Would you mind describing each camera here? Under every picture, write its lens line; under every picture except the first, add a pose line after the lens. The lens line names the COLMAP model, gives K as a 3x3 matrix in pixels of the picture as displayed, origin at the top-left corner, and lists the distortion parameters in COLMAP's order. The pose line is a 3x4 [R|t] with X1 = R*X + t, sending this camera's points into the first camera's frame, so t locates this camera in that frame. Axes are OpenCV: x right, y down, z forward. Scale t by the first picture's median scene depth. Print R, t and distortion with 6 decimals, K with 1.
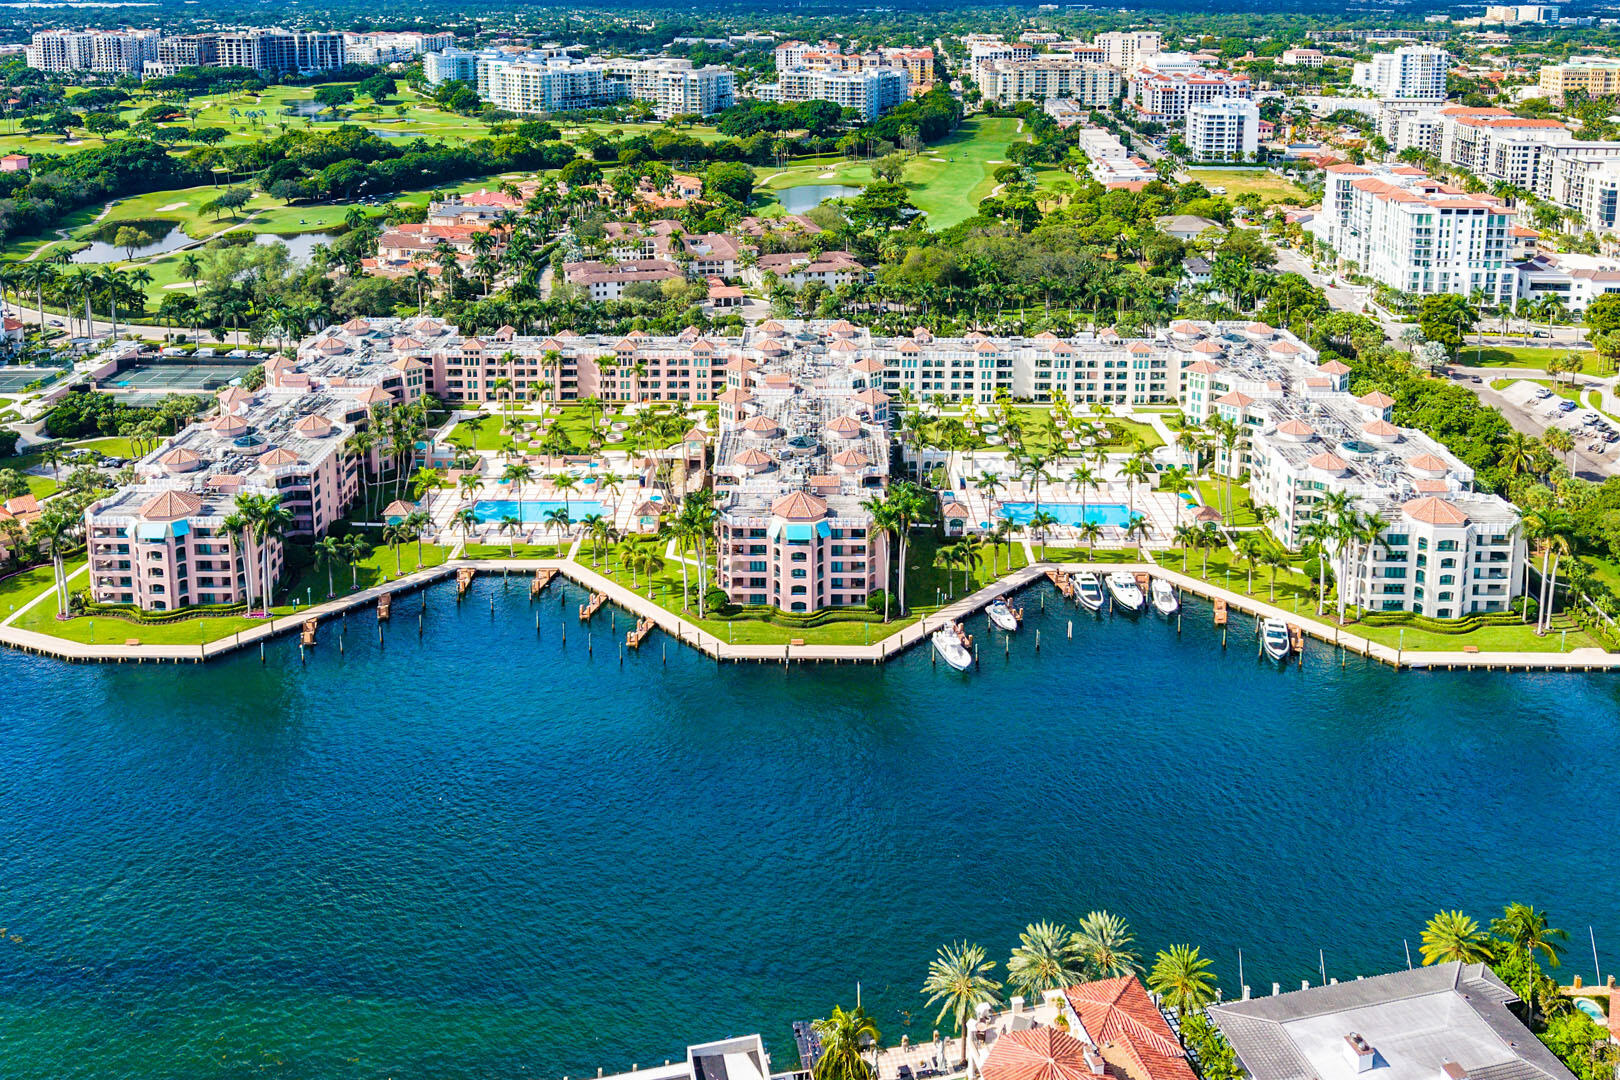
lens RADIAL K [[1312.6, 0, 803.2], [0, 1312.6, 254.4], [0, 0, 1]] dist [0.027110, 0.001113]
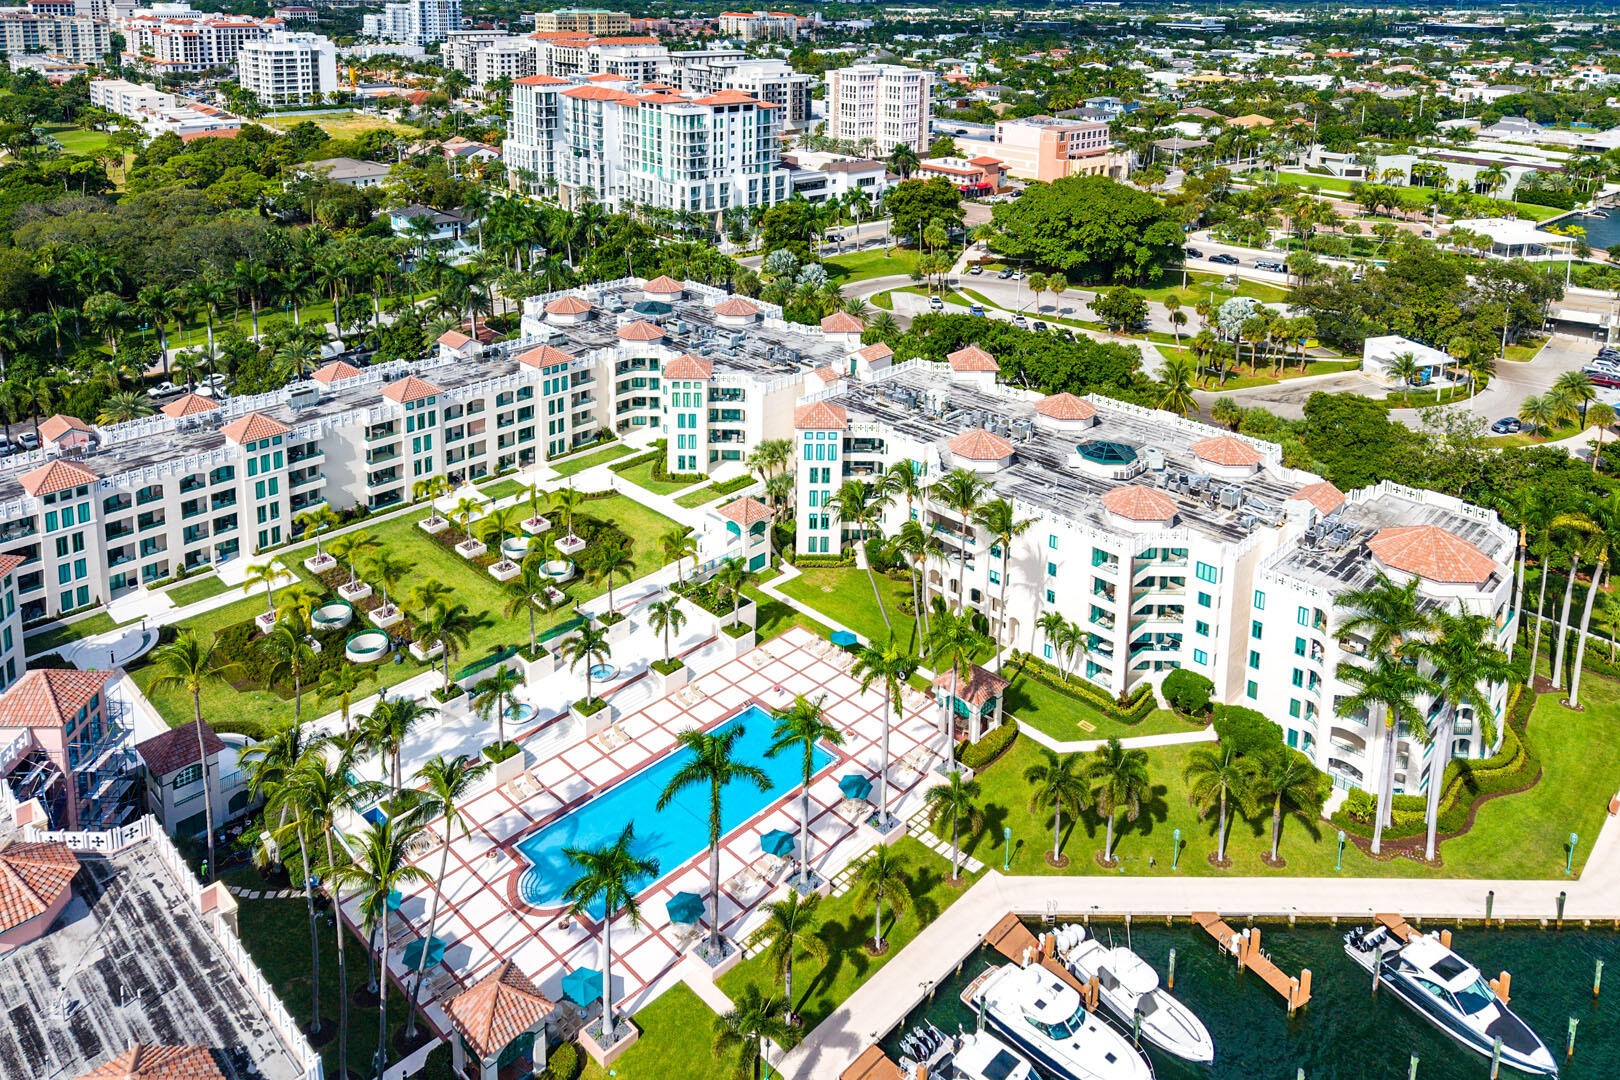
lens RADIAL K [[1140.7, 0, 812.7], [0, 1140.7, 218.8], [0, 0, 1]] dist [0.006310, -0.006637]
pose [[0.675477, -0.132004, 0.725469, -0.007511], [0.128109, 0.989892, 0.060837, -0.000506], [-0.726167, 0.051845, 0.685561, 0.583849]]
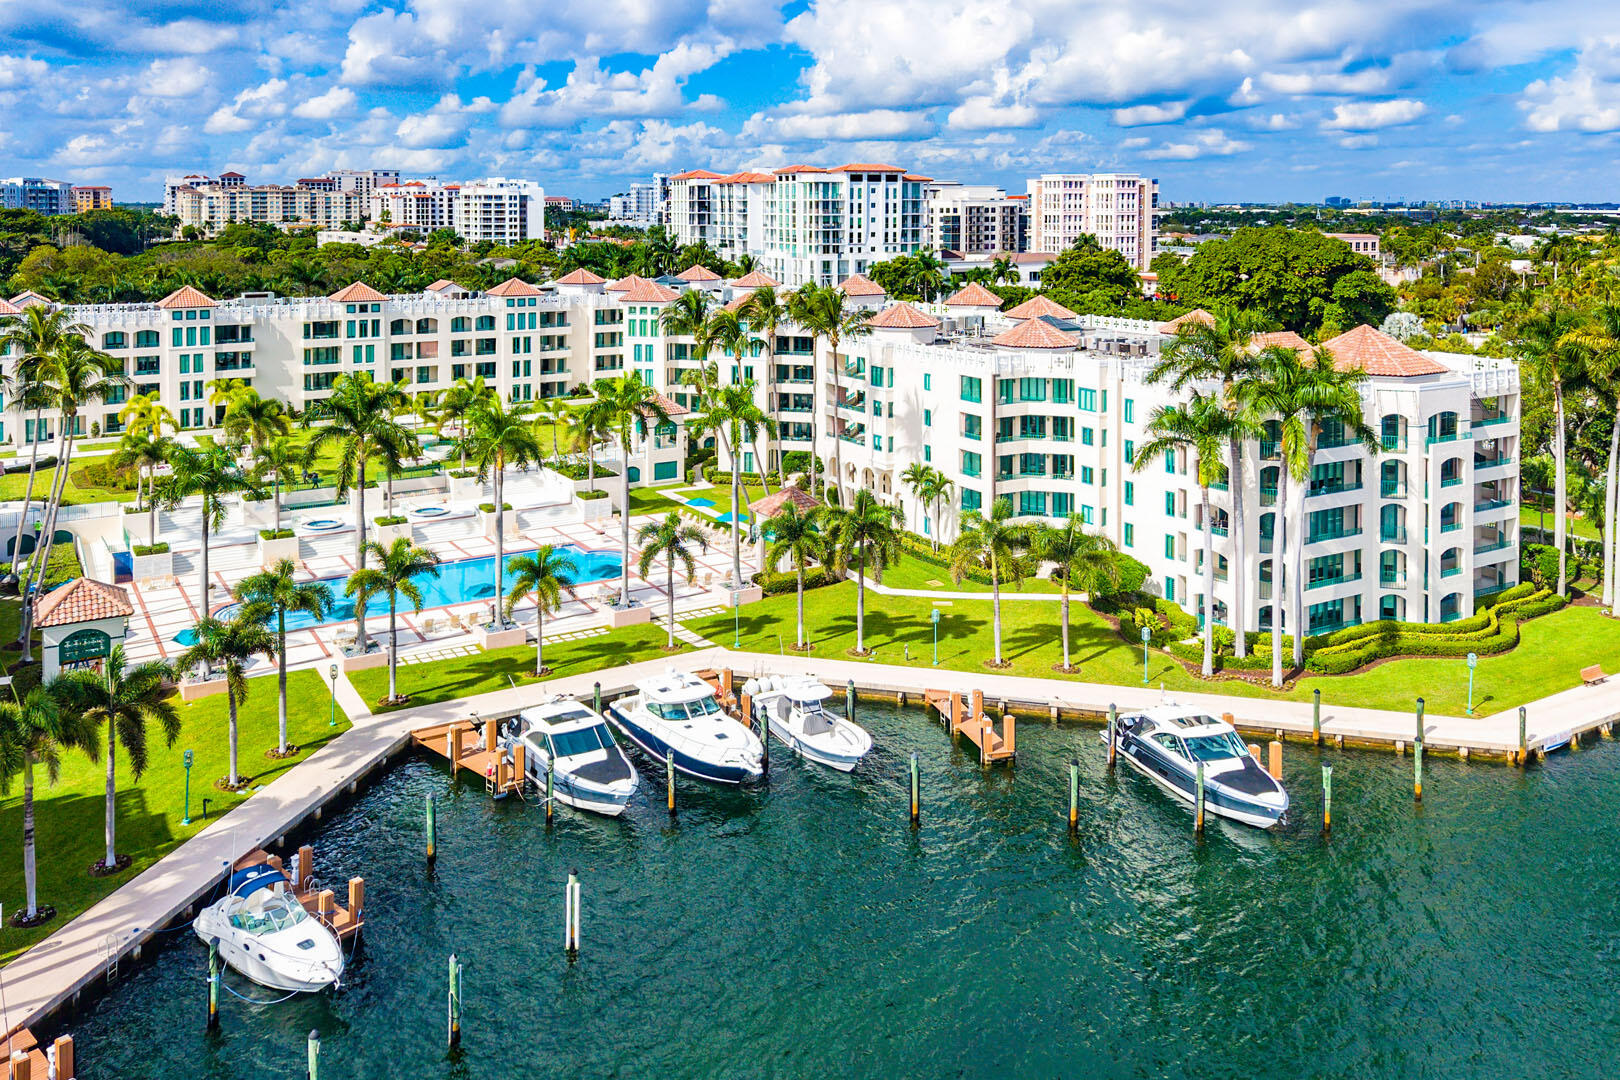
lens RADIAL K [[1312.6, 0, 803.2], [0, 1312.6, 254.4], [0, 0, 1]] dist [0.027110, 0.001113]
pose [[0.840312, -0.007185, 0.542056, 0.071270], [0.095279, 0.986304, -0.134632, 0.135564], [-0.533665, 0.164780, 0.829487, 0.507592]]
